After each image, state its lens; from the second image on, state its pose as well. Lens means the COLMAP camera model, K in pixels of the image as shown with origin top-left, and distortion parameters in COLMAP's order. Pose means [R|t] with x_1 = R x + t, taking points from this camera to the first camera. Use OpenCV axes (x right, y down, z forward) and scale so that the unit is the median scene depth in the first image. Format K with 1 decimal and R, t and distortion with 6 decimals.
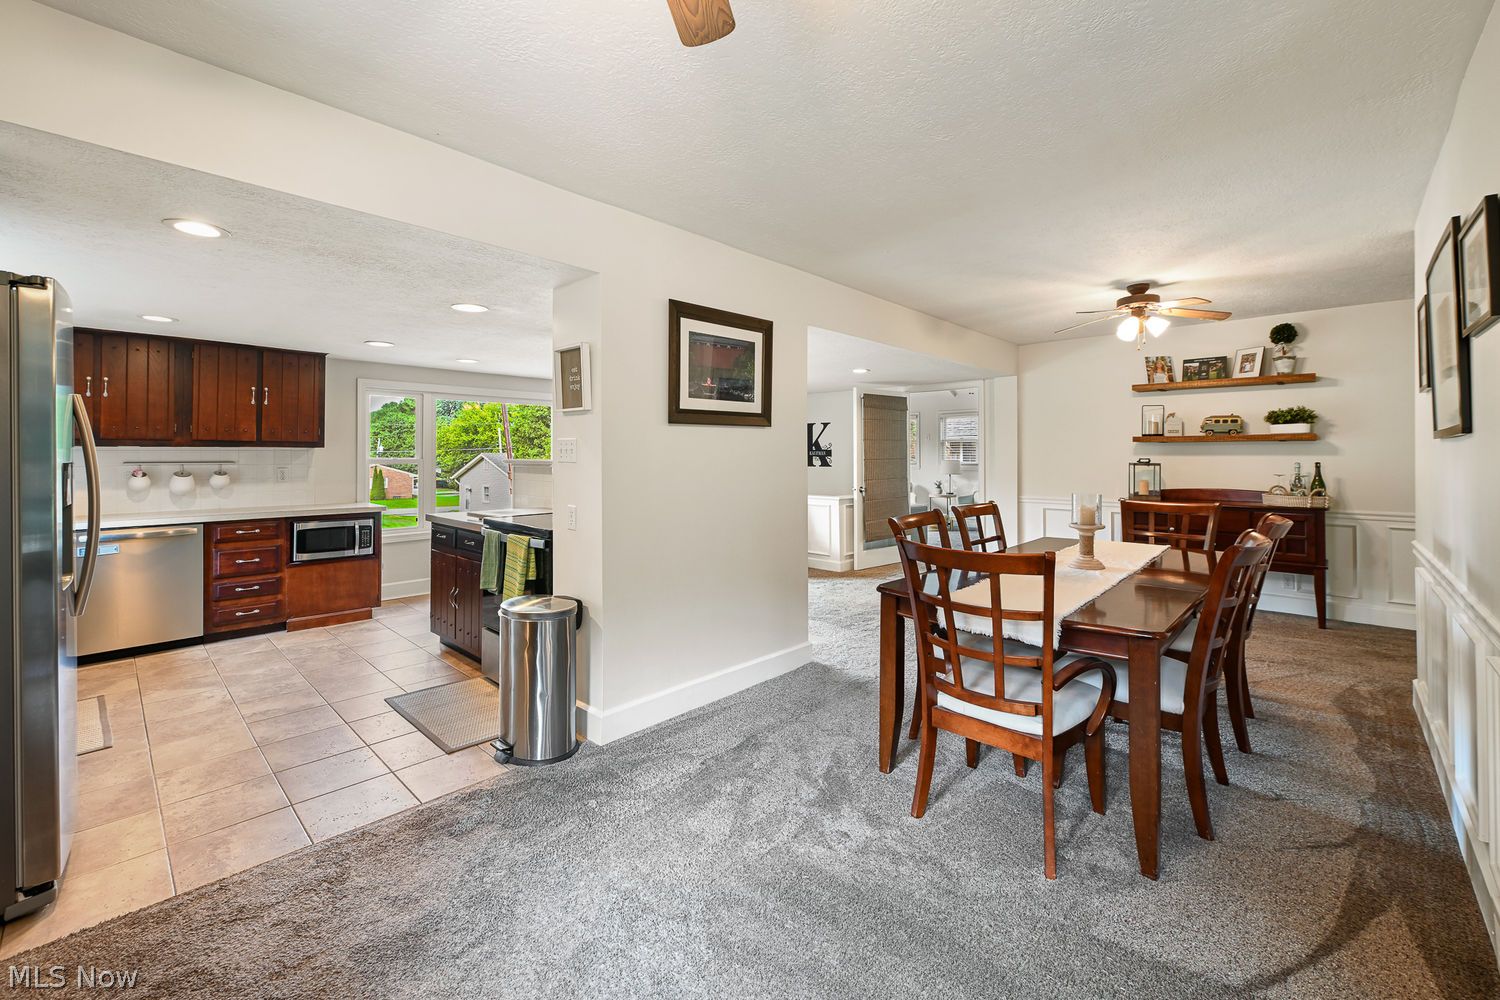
lens RADIAL K [[610.2, 0, 722.7], [0, 610.2, 452.5], [0, 0, 1]] dist [0.007691, -0.000408]
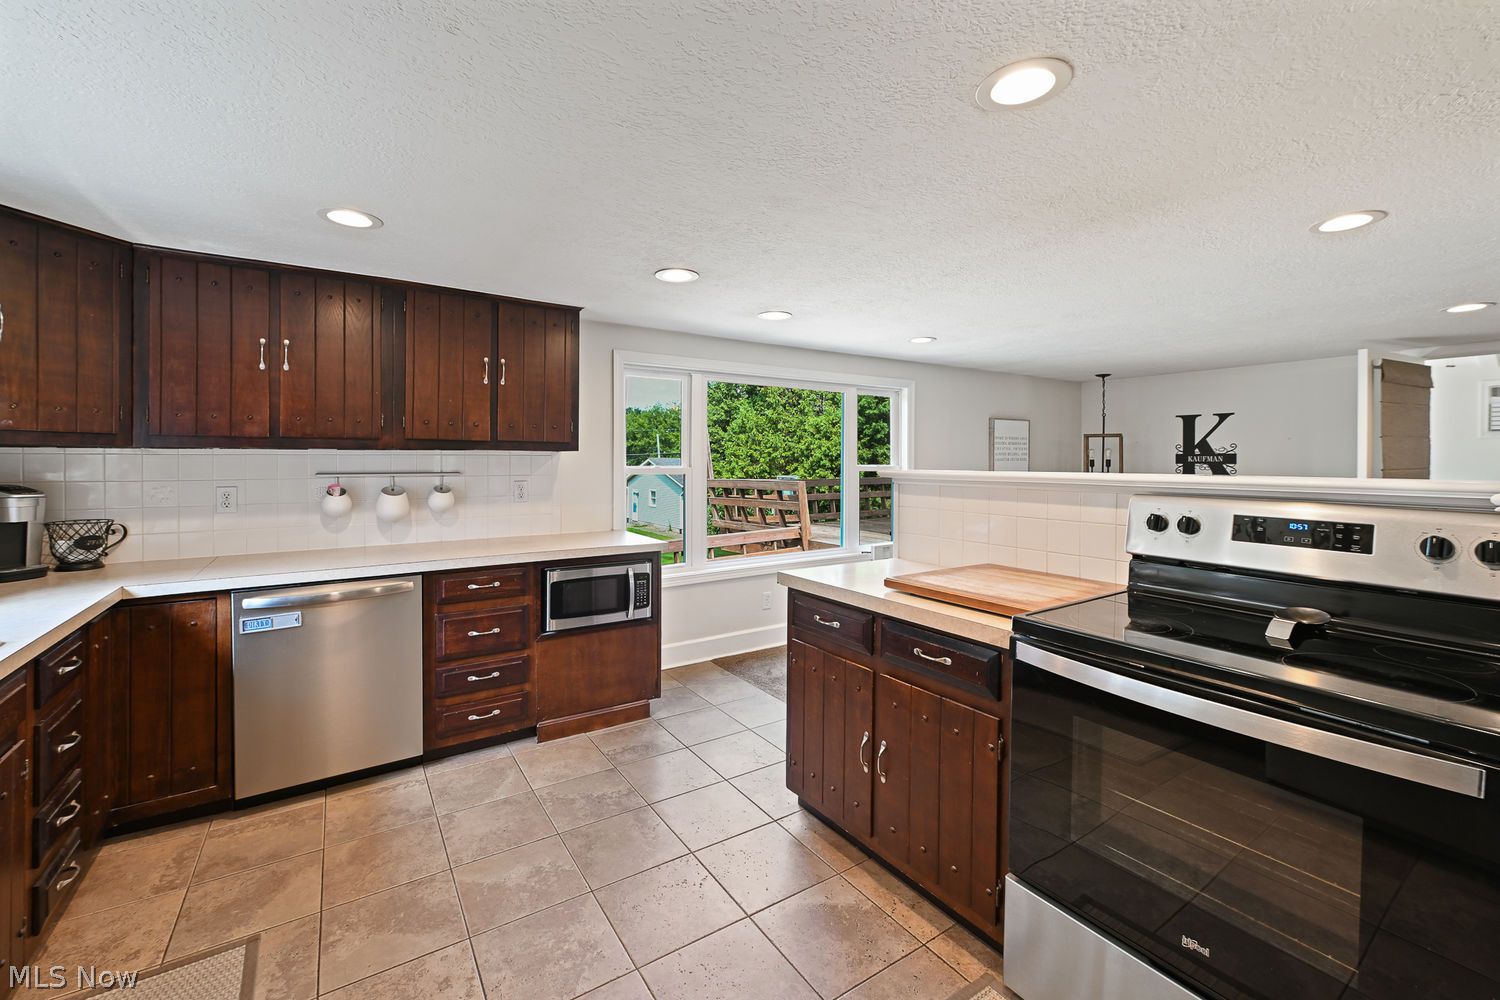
lens RADIAL K [[610.2, 0, 751.0], [0, 610.2, 466.7], [0, 0, 1]] dist [0.007691, -0.000408]
pose [[0.980751, 0.002732, -0.195245, -0.370789], [0.000200, 0.999888, 0.014995, -0.001020], [0.195264, -0.014746, 0.980640, 0.426260]]
